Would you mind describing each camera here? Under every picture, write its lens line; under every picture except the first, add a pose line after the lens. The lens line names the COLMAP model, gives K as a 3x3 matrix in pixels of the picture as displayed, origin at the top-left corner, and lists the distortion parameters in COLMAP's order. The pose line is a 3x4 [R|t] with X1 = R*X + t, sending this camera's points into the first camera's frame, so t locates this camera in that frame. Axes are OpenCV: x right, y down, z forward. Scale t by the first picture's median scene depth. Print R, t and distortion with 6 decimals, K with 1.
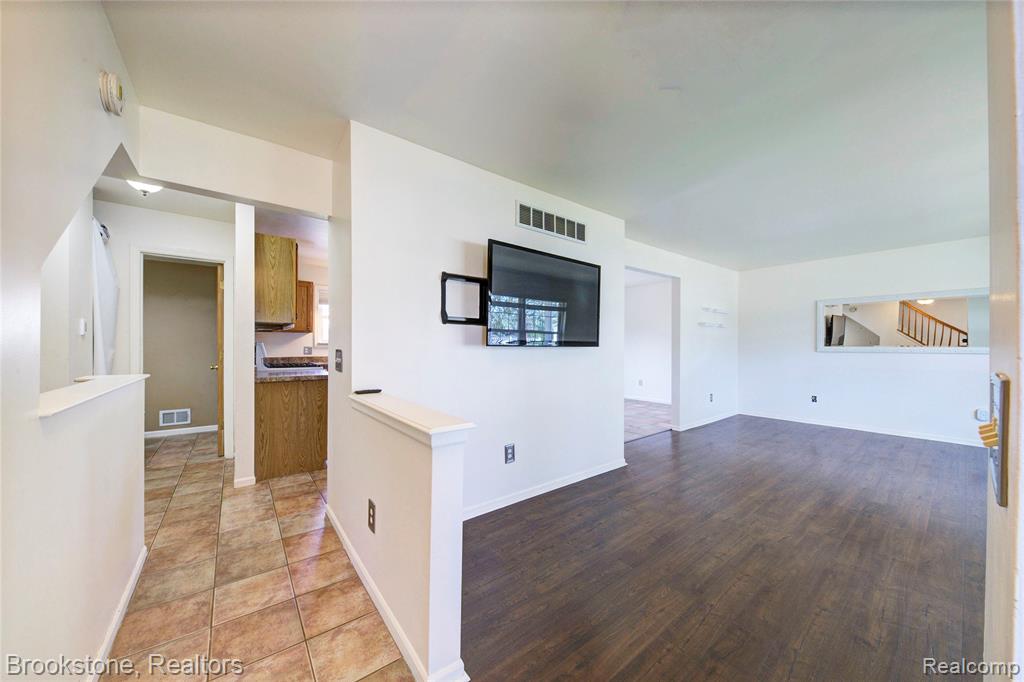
lens RADIAL K [[352.5, 0, 512.3], [0, 352.5, 345.5], [0, 0, 1]] dist [0.012131, -0.006756]
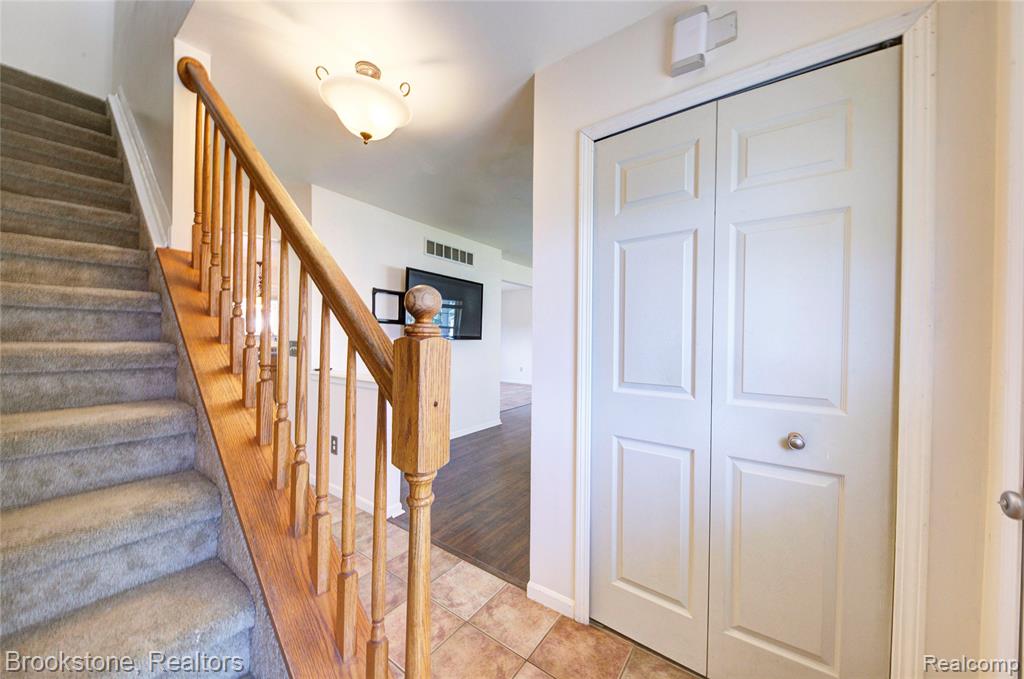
lens RADIAL K [[356.0, 0, 513.6], [0, 356.0, 341.2], [0, 0, 1]] dist [0.014937, -0.006806]
pose [[0.957470, 0.006175, 0.288466, -0.052948], [-0.008368, 0.999945, 0.006372, -0.001970], [-0.288411, -0.008515, 0.957469, -0.457106]]
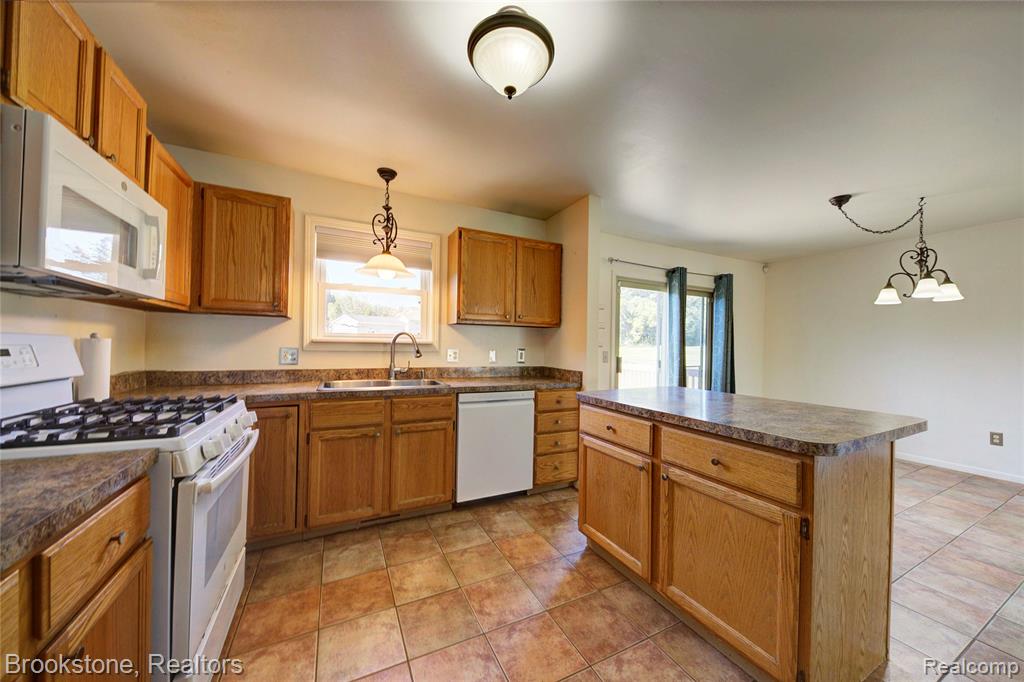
lens RADIAL K [[352.5, 0, 512.3], [0, 352.5, 345.5], [0, 0, 1]] dist [0.012131, -0.006756]
pose [[0.980347, 0.014869, -0.196722, -0.390796], [-0.015653, 0.999875, -0.002430, -0.005879], [0.196661, 0.005462, 0.980456, 1.172654]]
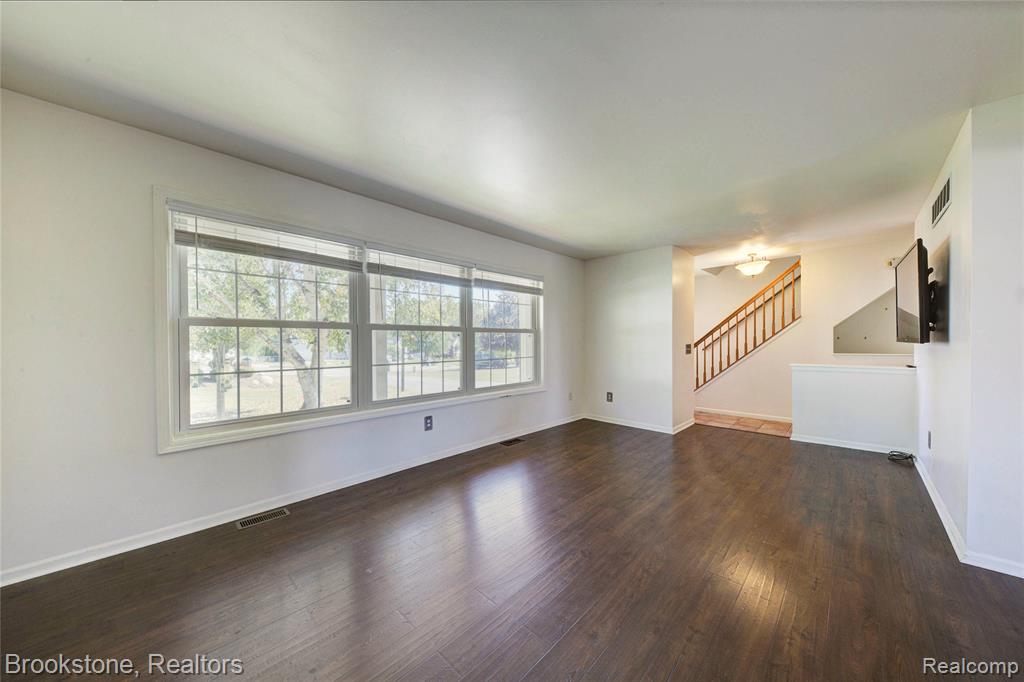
lens RADIAL K [[355.8, 0, 509.3], [0, 355.8, 329.3], [0, 0, 1]] dist [-0.012122, -0.000058]
pose [[-0.991383, -0.008349, -0.130725, 1.308068], [-0.003613, 0.999330, -0.036425, 0.009647], [0.130942, -0.035639, -0.990749, 1.760296]]
